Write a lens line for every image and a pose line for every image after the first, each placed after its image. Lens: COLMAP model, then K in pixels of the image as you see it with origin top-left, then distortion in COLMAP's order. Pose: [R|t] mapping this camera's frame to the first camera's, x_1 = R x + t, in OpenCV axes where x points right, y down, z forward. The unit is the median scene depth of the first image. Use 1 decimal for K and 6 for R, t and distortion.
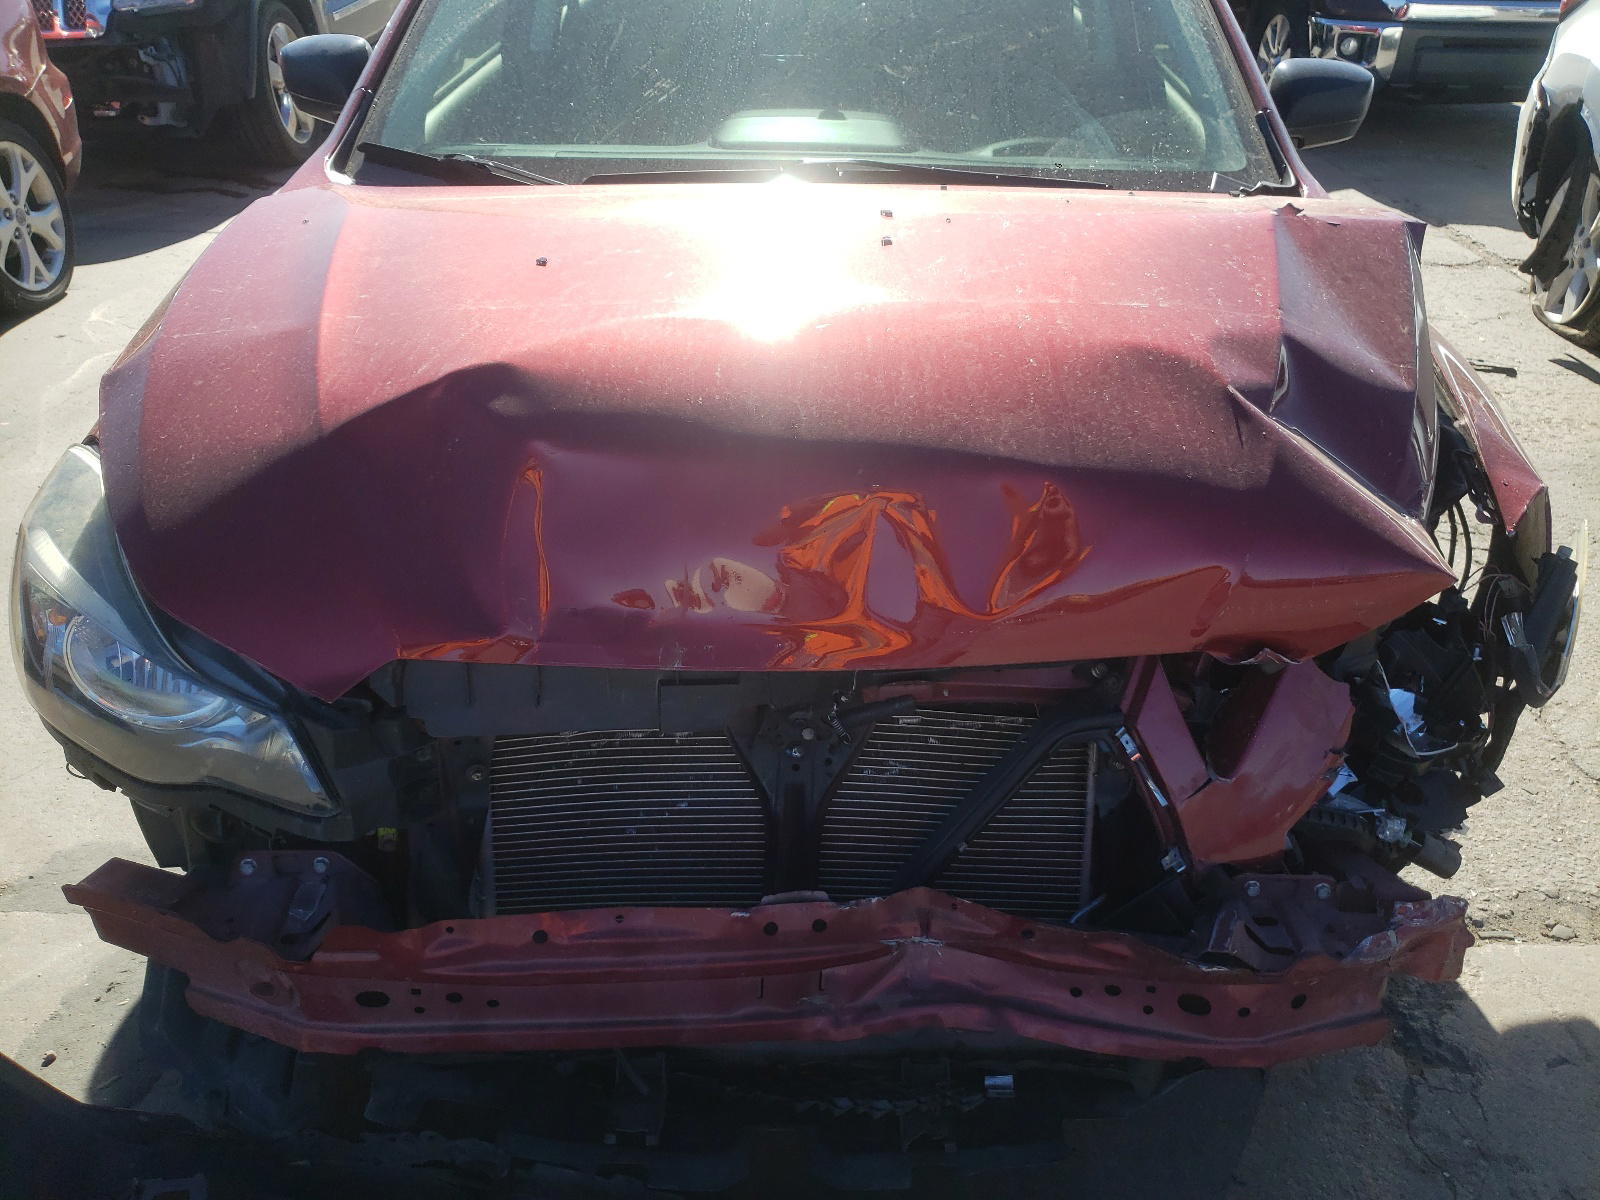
lens RADIAL K [[1173.6, 0, 800.0], [0, 1173.6, 600.0], [0, 0, 1]] dist [0.021550, -0.001626]
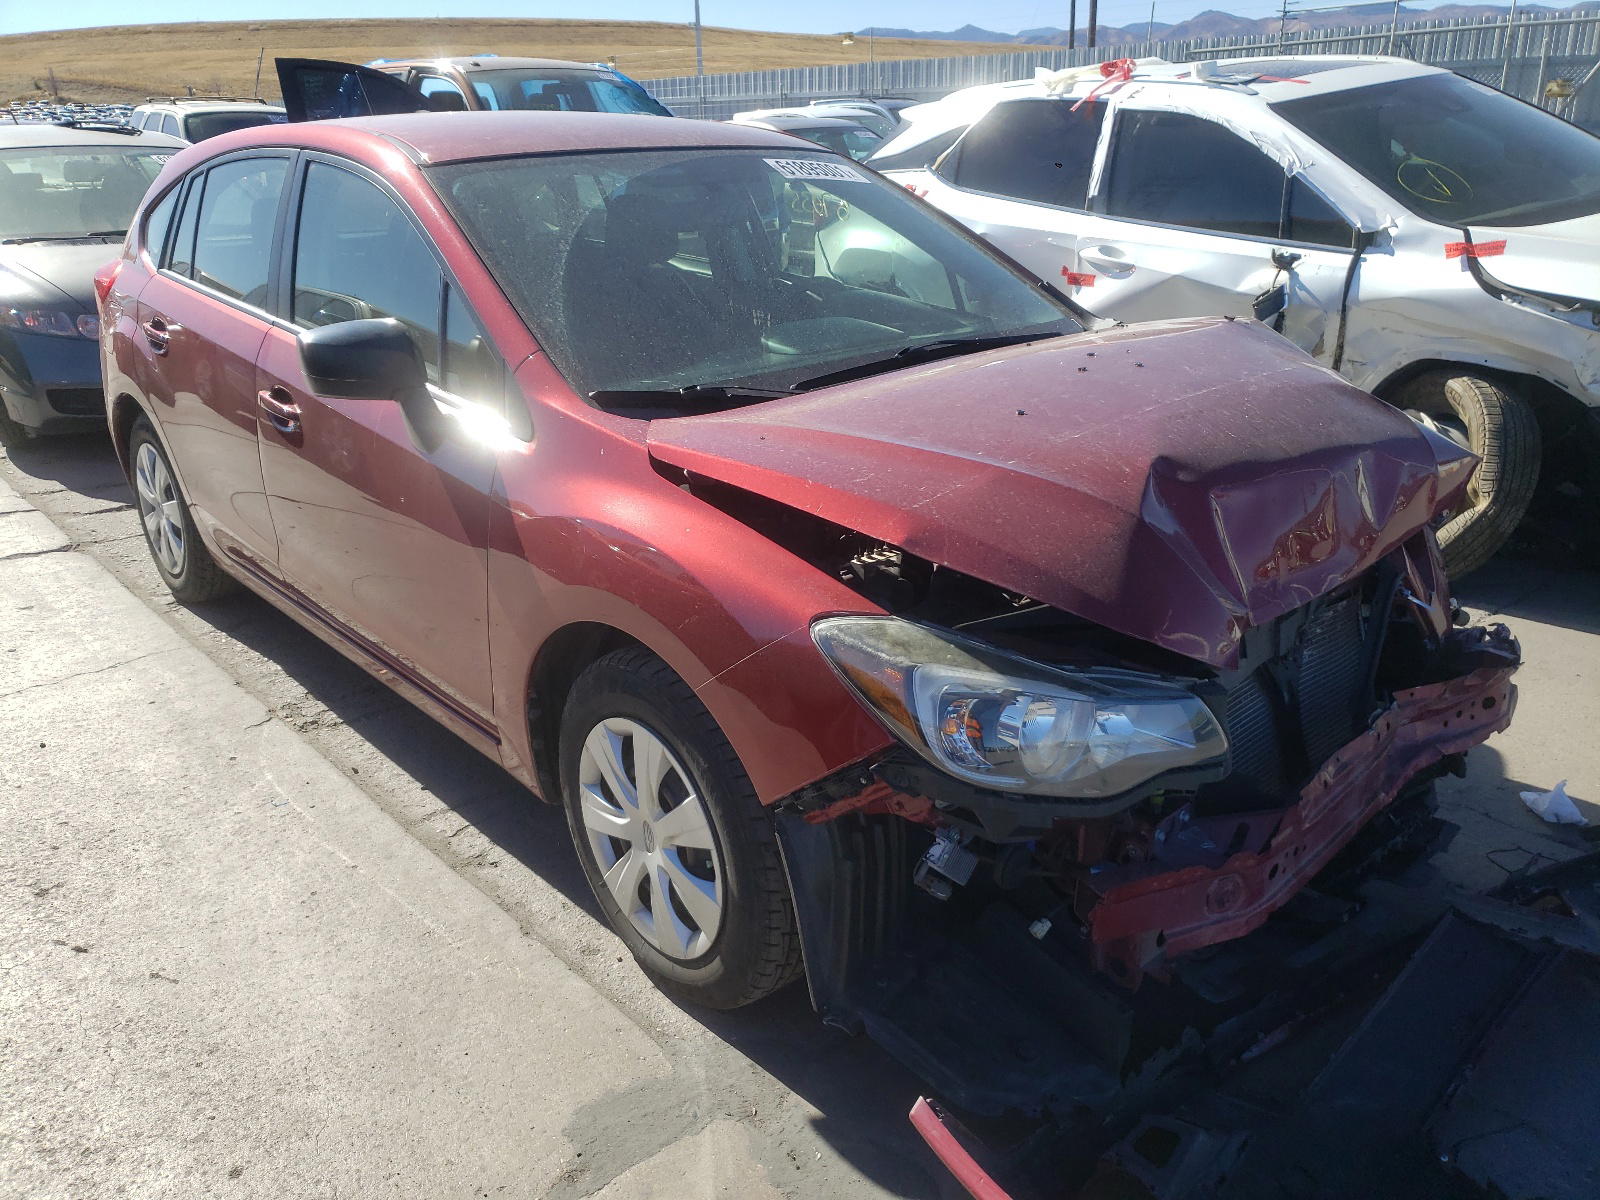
lens RADIAL K [[1173.6, 0, 800.0], [0, 1173.6, 600.0], [0, 0, 1]] dist [0.021550, -0.001626]
pose [[0.753040, -0.266690, 0.601504, -1.557811], [0.351863, 0.935700, -0.025643, -0.145867], [-0.555989, 0.230957, 0.798458, 0.067122]]
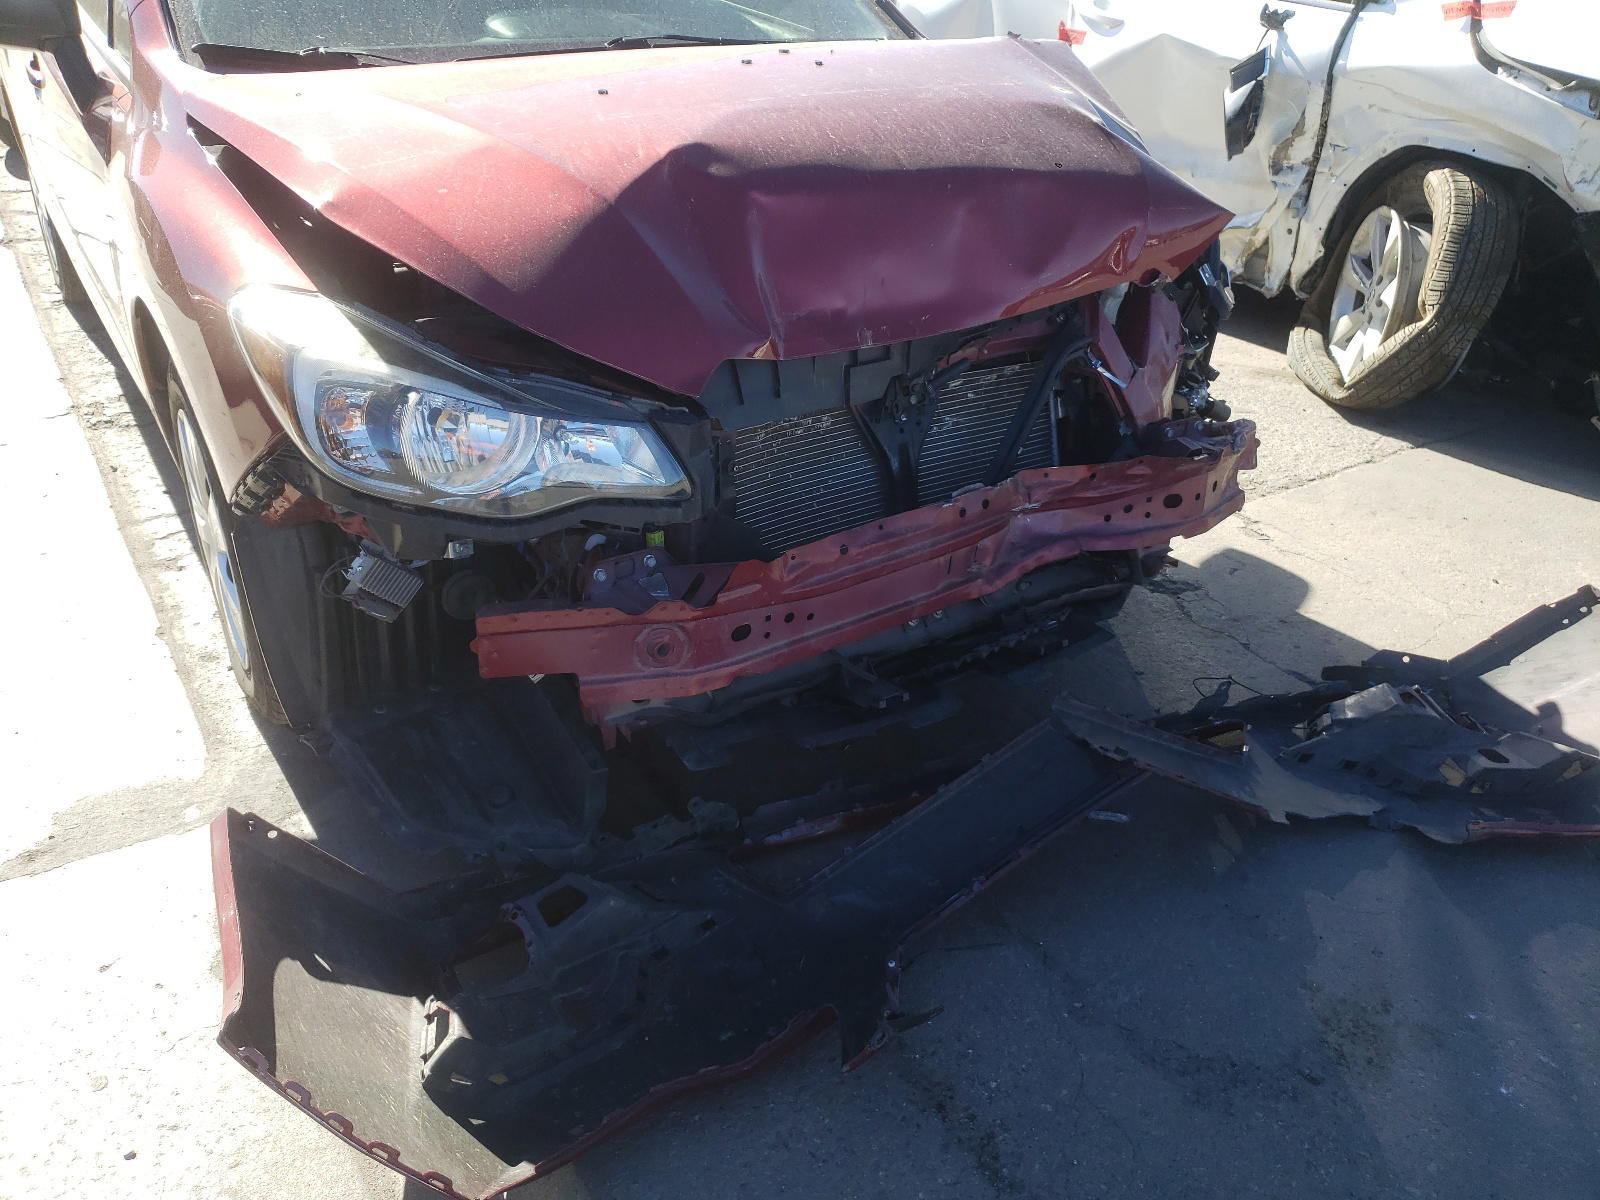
lens RADIAL K [[1166.3, 0, 798.5], [0, 1166.3, 573.8], [0, 0, 1]] dist [0.056906, -0.052994]
pose [[0.844373, -0.253754, 0.471851, -0.874773], [0.251075, 0.965440, 0.069901, 0.194459], [-0.473281, 0.059447, 0.878903, -0.168119]]
